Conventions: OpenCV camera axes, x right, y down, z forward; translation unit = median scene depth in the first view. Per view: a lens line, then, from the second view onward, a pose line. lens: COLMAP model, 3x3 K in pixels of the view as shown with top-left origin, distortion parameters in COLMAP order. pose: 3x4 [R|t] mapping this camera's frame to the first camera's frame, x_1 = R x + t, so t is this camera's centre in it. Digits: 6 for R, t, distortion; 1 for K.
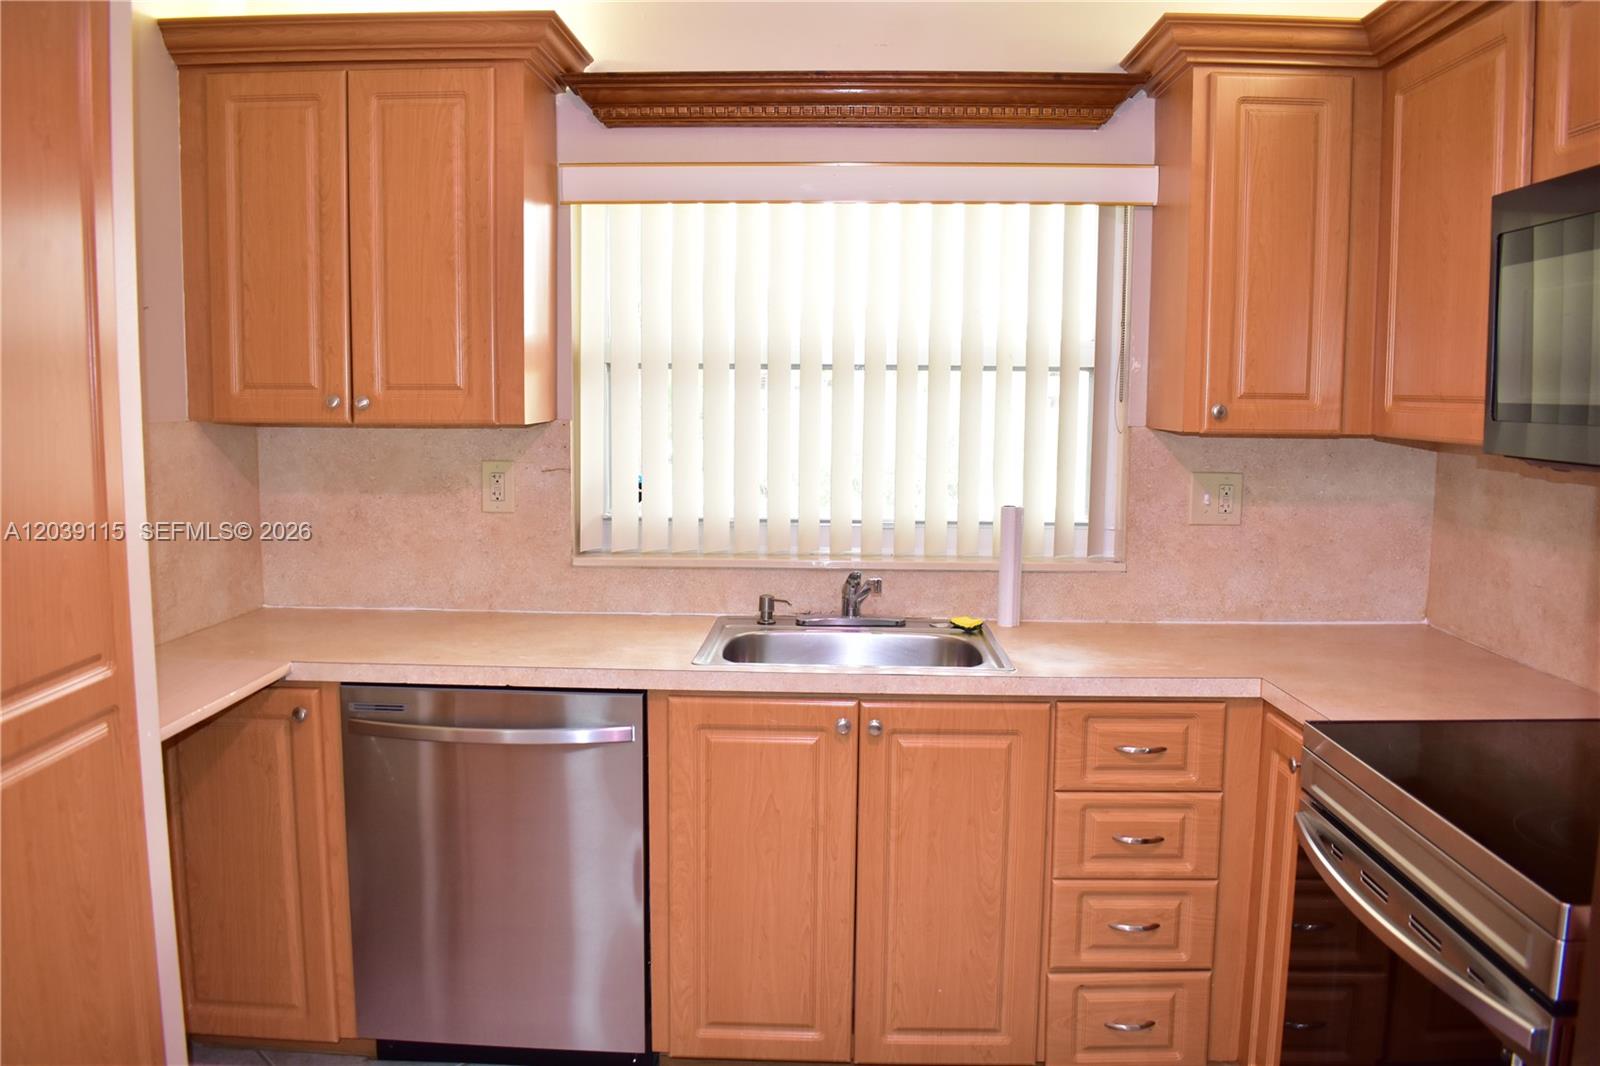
lens RADIAL K [[1248.5, 0, 805.3], [0, 1248.5, 539.7], [0, 0, 1]] dist [-0.098220, 0.018995]
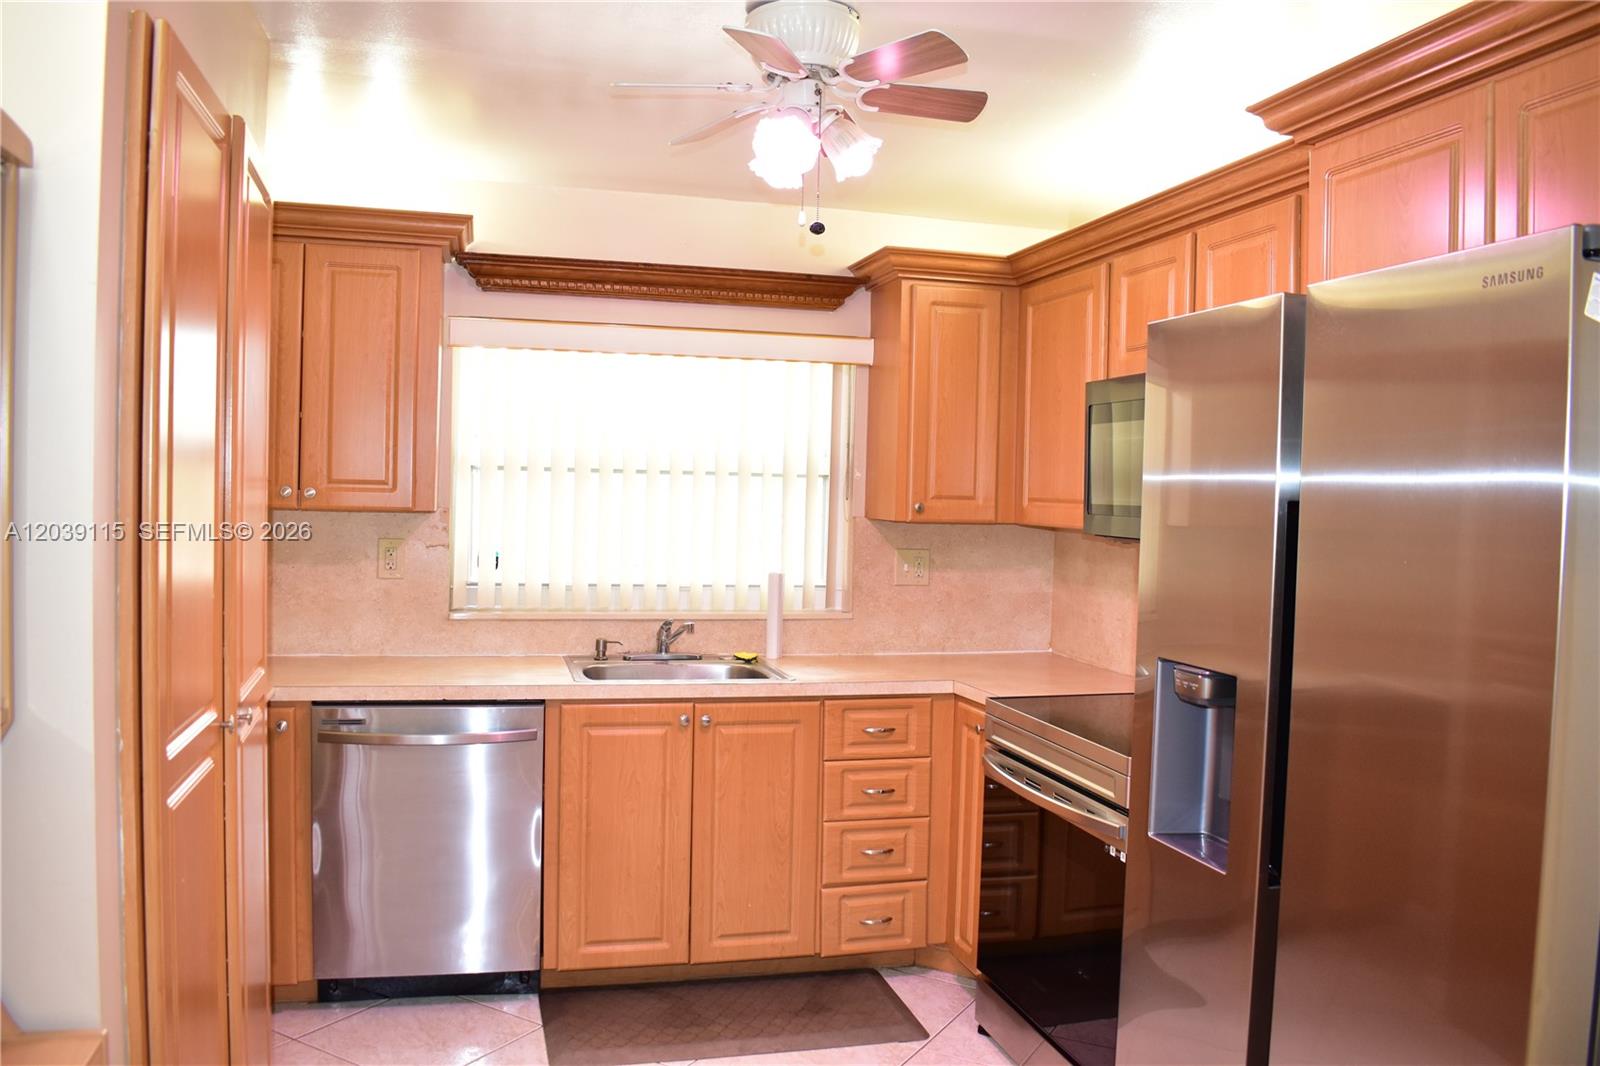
lens RADIAL K [[1248.5, 0, 803.5], [0, 1248.5, 539.5], [0, 0, 1]] dist [-0.098220, 0.018995]
pose [[0.959374, 0.005582, 0.282082, -0.228461], [0.014897, 0.997407, -0.070404, 0.039938], [-0.281744, 0.071746, 0.956803, -0.411555]]
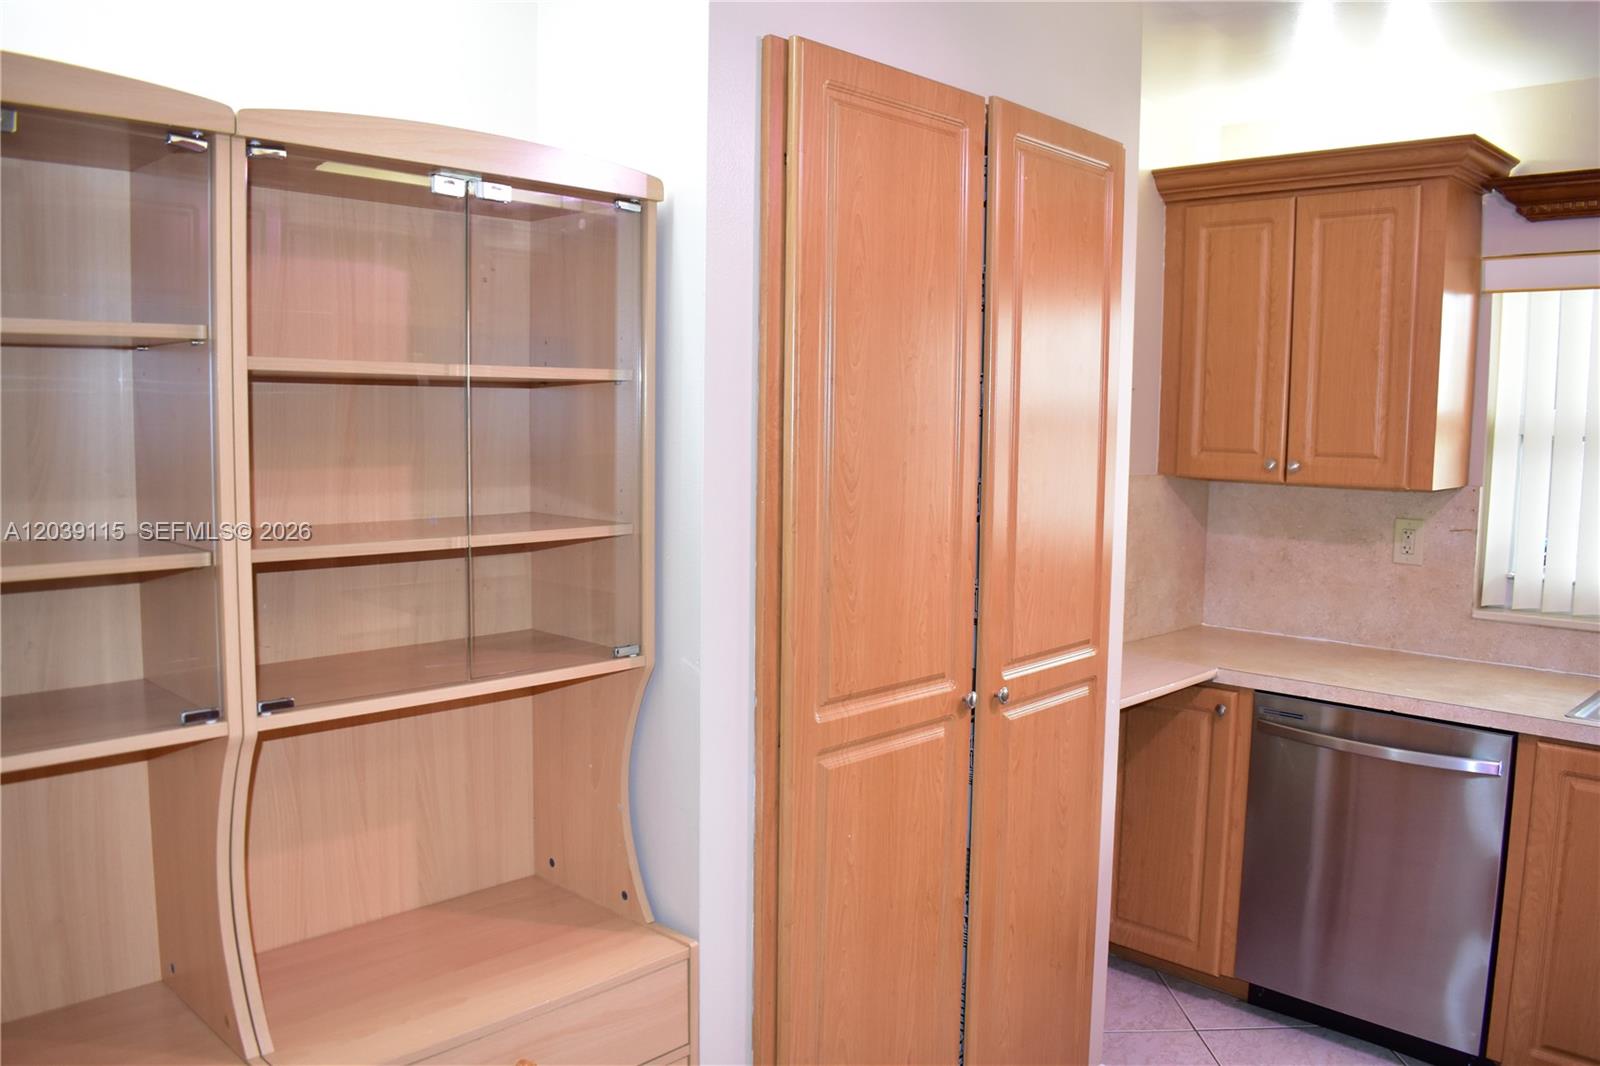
lens RADIAL K [[1248.5, 0, 806.4], [0, 1248.5, 540.1], [0, 0, 1]] dist [-0.098220, 0.018995]
pose [[0.739840, 0.067867, -0.669351, 0.107470], [-0.085837, 0.996290, 0.006140, -0.004174], [0.667285, 0.052912, 0.742921, -0.232775]]
